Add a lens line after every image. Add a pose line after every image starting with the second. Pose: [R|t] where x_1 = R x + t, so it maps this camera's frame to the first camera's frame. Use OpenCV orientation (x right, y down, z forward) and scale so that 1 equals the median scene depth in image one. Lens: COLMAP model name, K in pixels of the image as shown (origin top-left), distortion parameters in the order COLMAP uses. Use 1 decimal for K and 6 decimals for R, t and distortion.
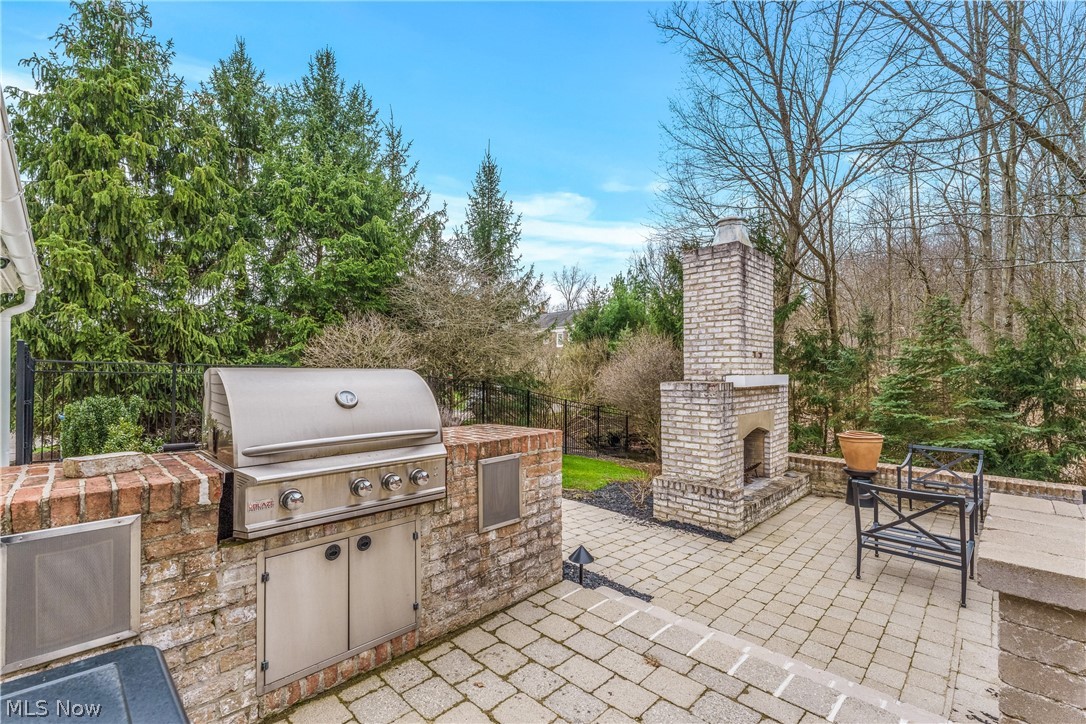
lens RADIAL K [[476.6, 0, 543.0], [0, 476.6, 362.0], [0, 0, 1]] dist [-0.000235, -0.000089]
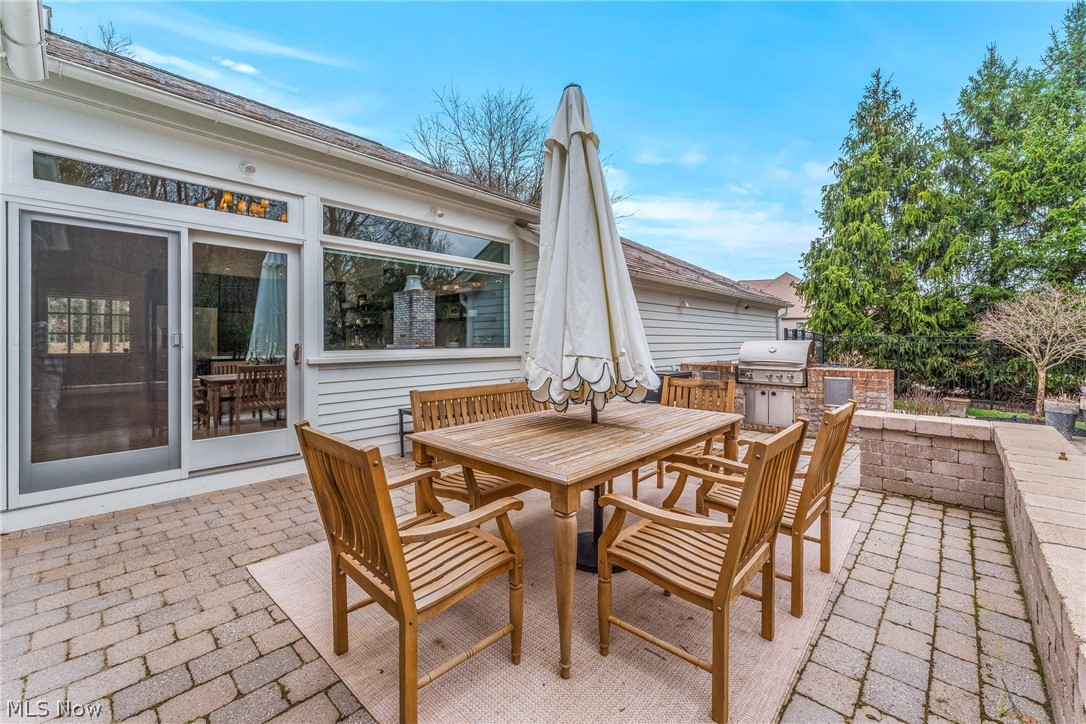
lens RADIAL K [[445.3, 0, 545.3], [0, 445.3, 345.2], [0, 0, 1]] dist [0.000379, 0.000049]
pose [[0.033234, 0.010286, -0.999395, 0.602856], [0.018124, 0.999776, 0.010892, -0.002795], [0.999283, -0.018475, 0.033040, -0.150340]]
